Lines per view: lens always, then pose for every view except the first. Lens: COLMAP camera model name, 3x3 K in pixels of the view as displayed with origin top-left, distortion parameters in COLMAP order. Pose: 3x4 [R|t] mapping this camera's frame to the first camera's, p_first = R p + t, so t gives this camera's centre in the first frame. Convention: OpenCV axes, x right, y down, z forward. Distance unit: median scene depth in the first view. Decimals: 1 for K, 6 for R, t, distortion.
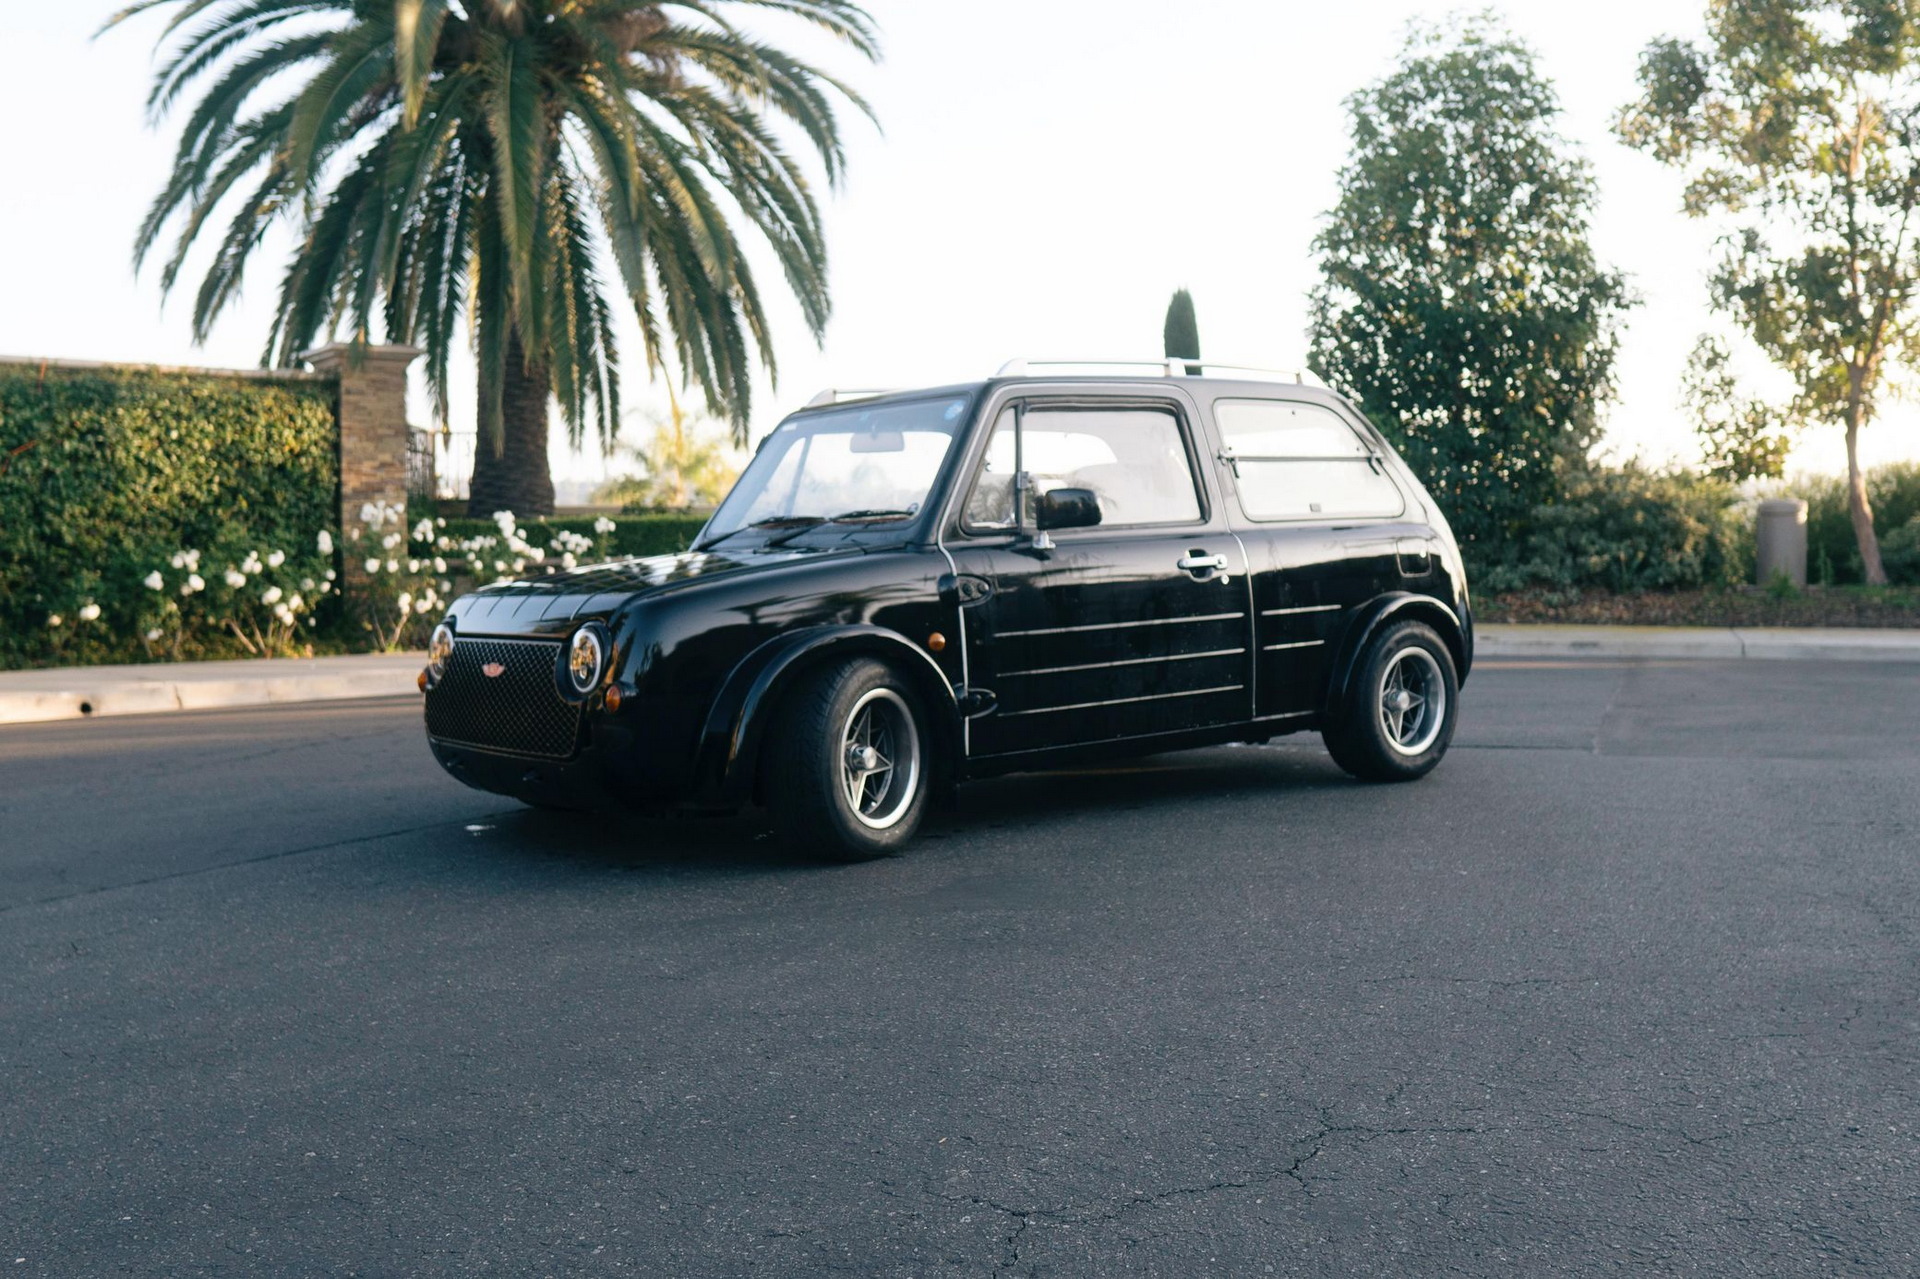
lens RADIAL K [[1840.5, 0, 962.6], [0, 1840.5, 528.8], [0, 0, 1]] dist [-0.058832, -0.004167]
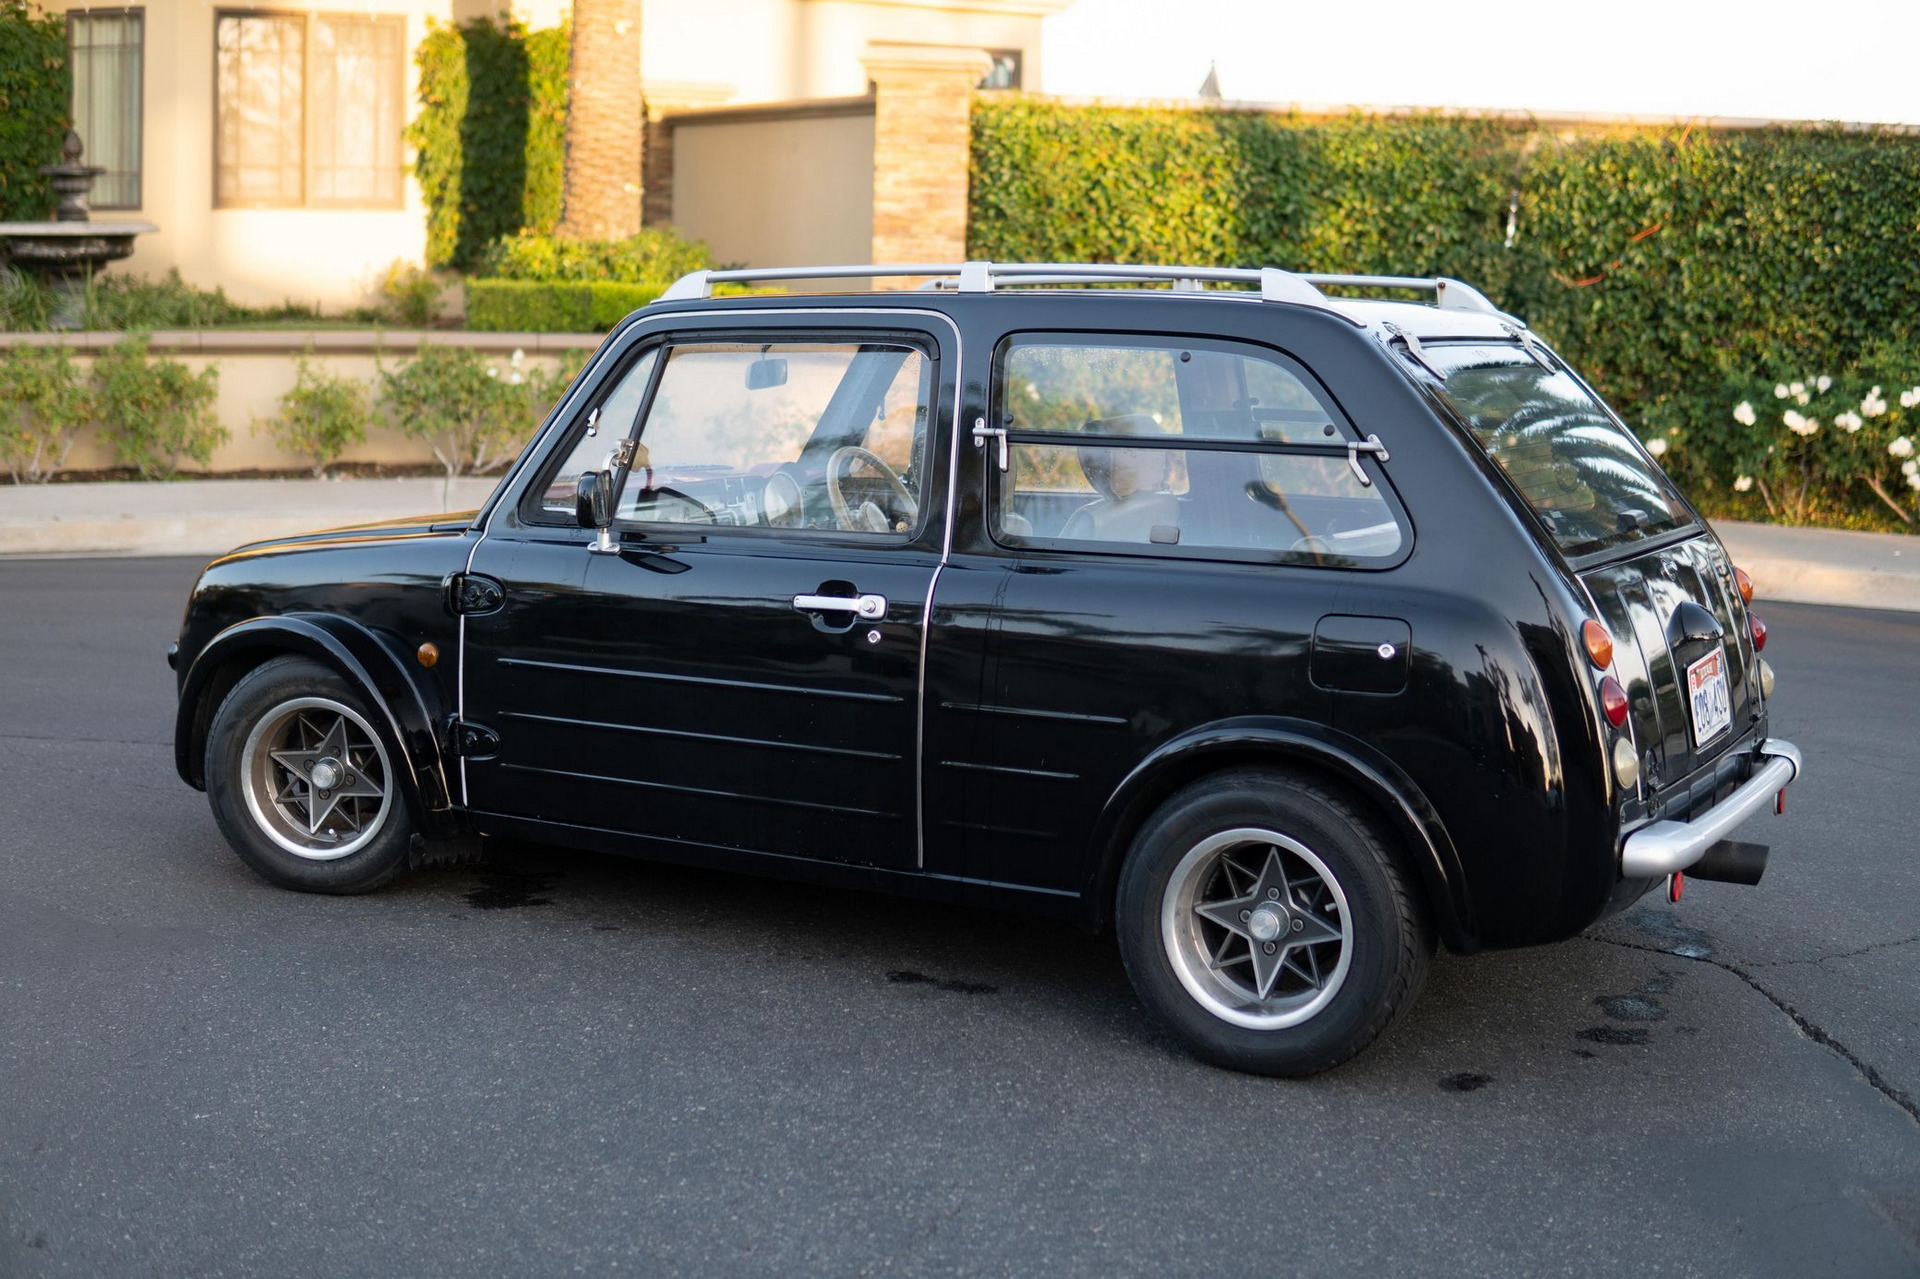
lens RADIAL K [[2525.7, 0, 960.0], [0, 2525.7, 639.5], [0, 0, 1]] dist [-0.188280, -0.092638]
pose [[0.378791, 0.167109, -0.910270, 0.373578], [-0.020802, 0.984852, 0.172145, -0.047579], [0.925248, -0.046272, 0.376529, 0.293590]]
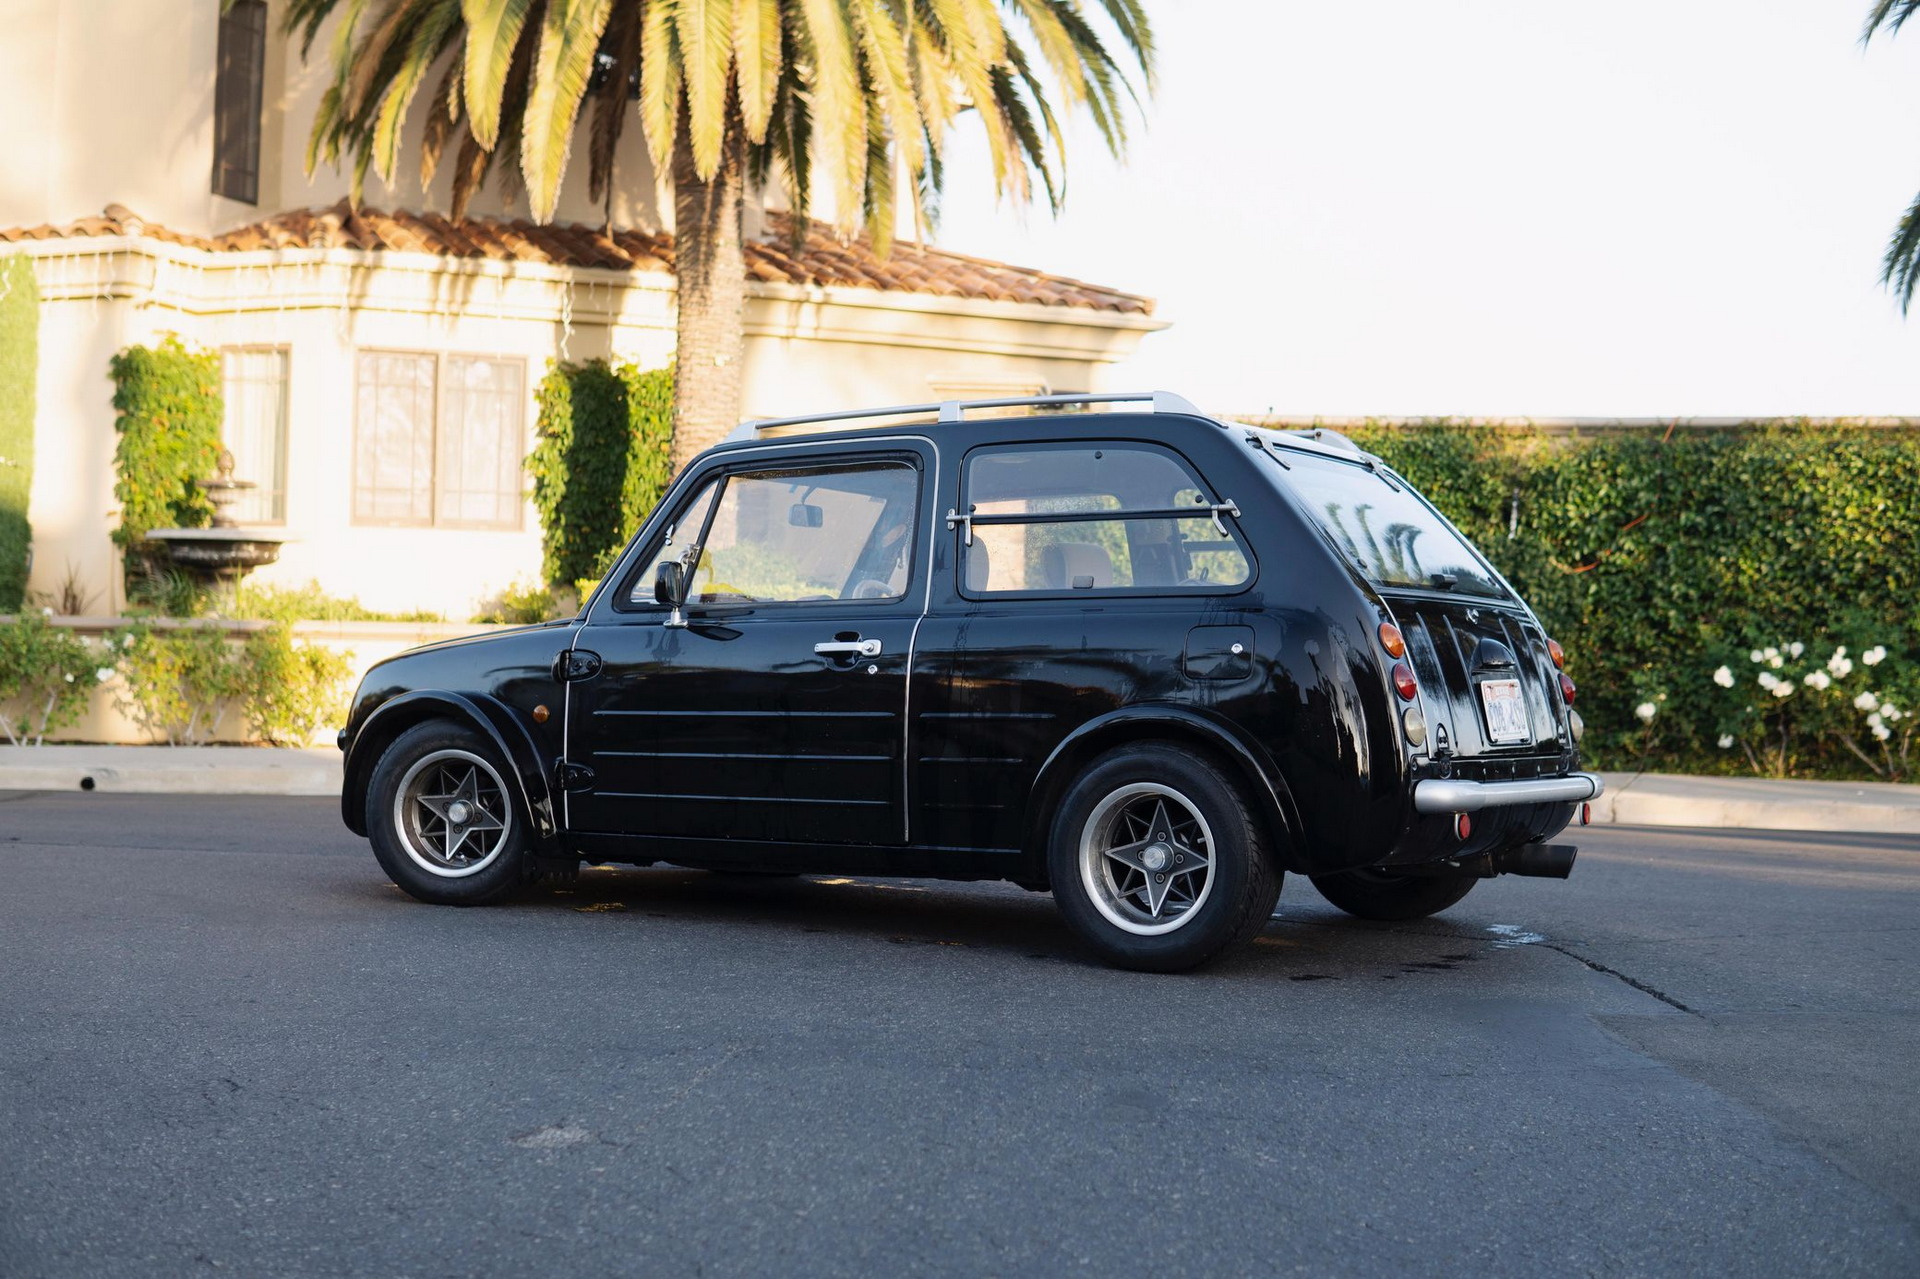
lens RADIAL K [[2525.7, 0, 960.0], [0, 2525.7, 639.5], [0, 0, 1]] dist [-0.188280, -0.092638]
pose [[0.338367, 0.019890, -0.940804, 0.495385], [-0.014720, 0.999766, 0.015842, -0.001713], [0.940899, 0.008489, 0.338580, 0.270943]]
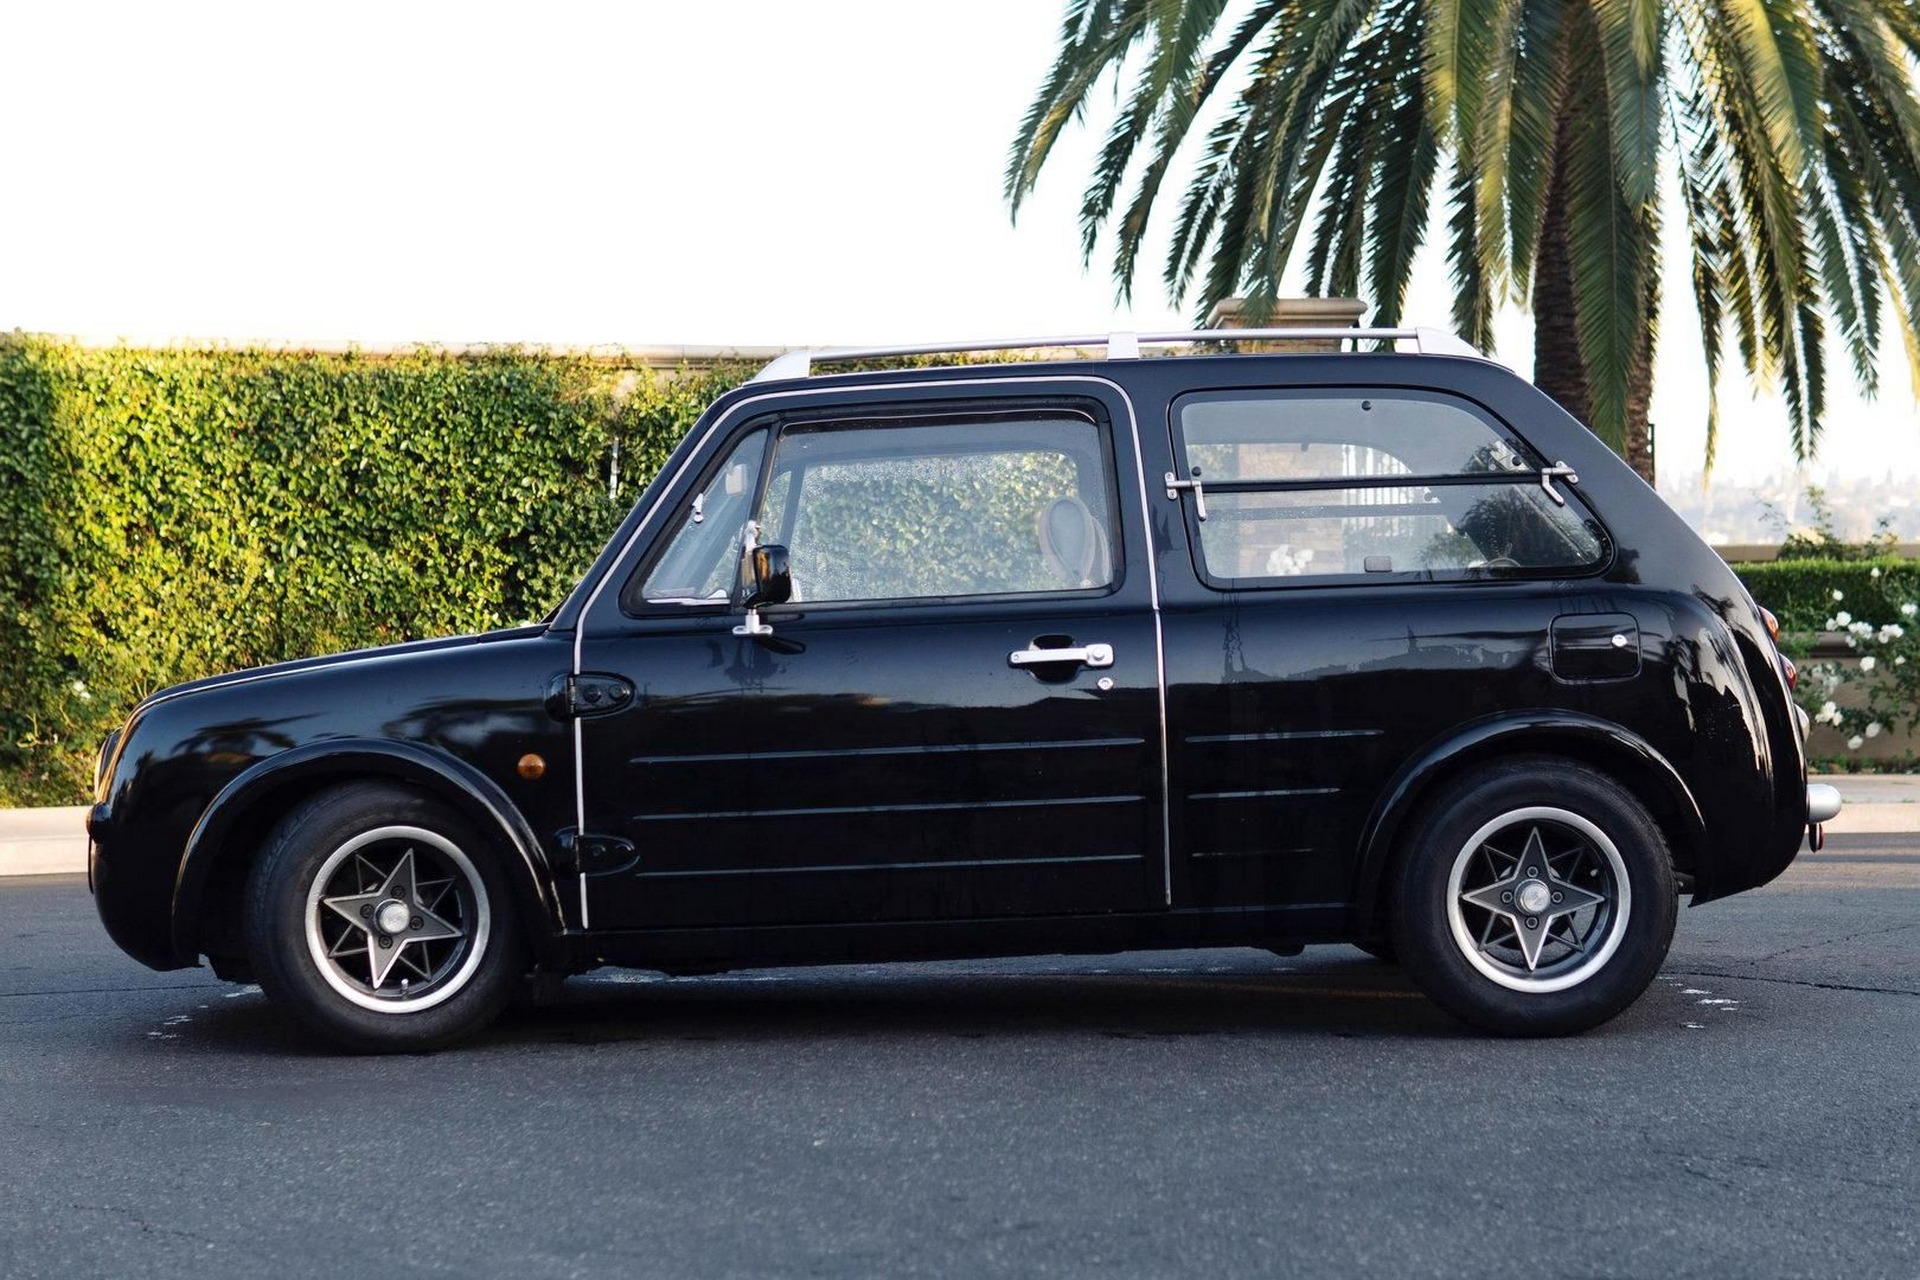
lens RADIAL K [[3254.3, 0, 960.0], [0, 3254.3, 640.0], [0, 0, 1]] dist [-0.176344, -0.088140]
pose [[0.784338, 0.006147, -0.620304, 0.321669], [0.006347, 0.999819, 0.017935, -0.003025], [0.620302, -0.018004, 0.784157, 0.045249]]
